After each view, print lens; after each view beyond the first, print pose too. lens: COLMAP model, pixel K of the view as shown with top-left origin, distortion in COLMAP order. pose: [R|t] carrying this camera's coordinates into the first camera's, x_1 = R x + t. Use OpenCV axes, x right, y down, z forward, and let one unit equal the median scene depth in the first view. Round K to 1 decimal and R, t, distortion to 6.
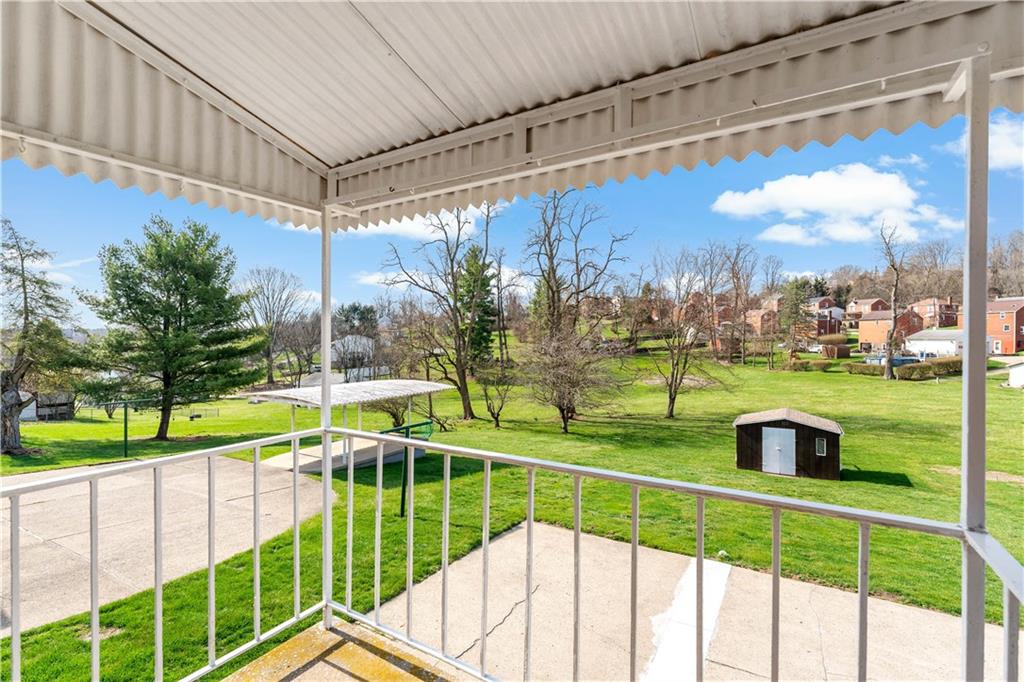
lens RADIAL K [[454.0, 0, 511.4], [0, 454.0, 337.8], [0, 0, 1]] dist [0.000411, -0.000576]
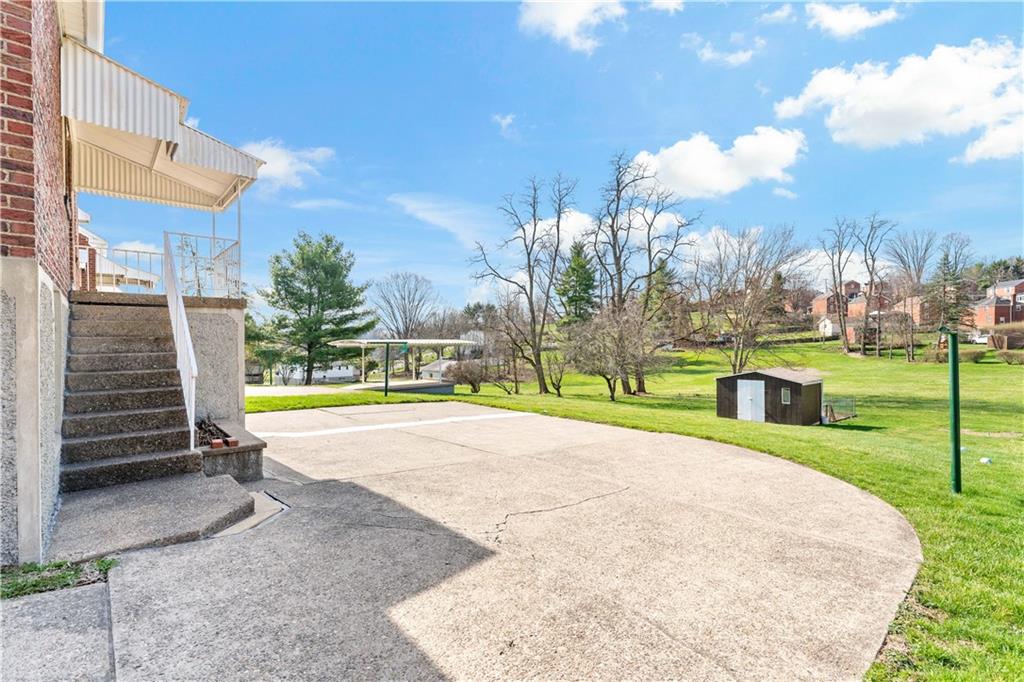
lens RADIAL K [[454.0, 0, 514.6], [0, 454.0, 339.0], [0, 0, 1]] dist [0.000411, -0.000576]
pose [[0.962143, -0.004143, -0.272512, 0.214971], [0.005120, 0.999983, 0.002873, 0.058257], [0.272495, -0.004160, 0.962148, -0.157690]]
